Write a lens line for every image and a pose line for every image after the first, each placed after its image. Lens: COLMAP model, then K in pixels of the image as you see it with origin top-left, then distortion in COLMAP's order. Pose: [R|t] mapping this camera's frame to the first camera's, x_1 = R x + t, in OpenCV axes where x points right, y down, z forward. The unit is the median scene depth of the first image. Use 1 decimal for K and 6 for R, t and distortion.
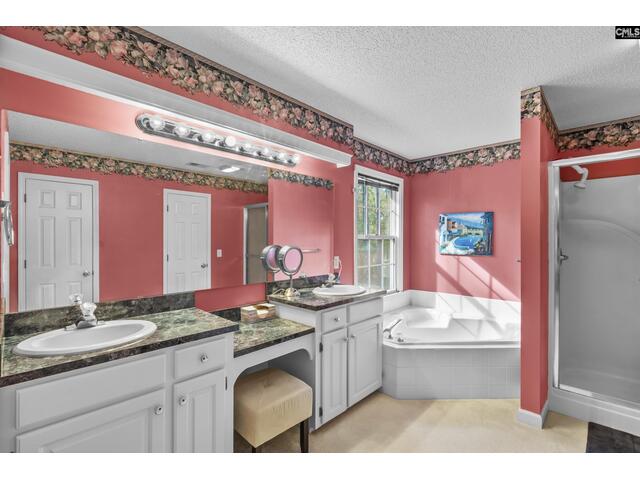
lens RADIAL K [[303.3, 0, 318.5], [0, 303.3, 244.1], [0, 0, 1]] dist [0.001402, -0.000071]
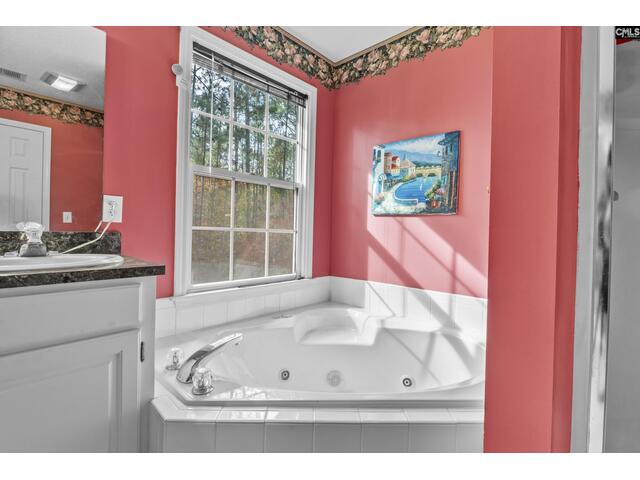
lens RADIAL K [[294.5, 0, 324.7], [0, 294.5, 237.7], [0, 0, 1]] dist [-0.001160, -0.000537]
pose [[0.999756, 0.020152, -0.008998, 0.319391], [-0.020142, 0.999796, 0.001266, 0.078848], [0.009022, -0.001085, 0.999959, 0.443733]]
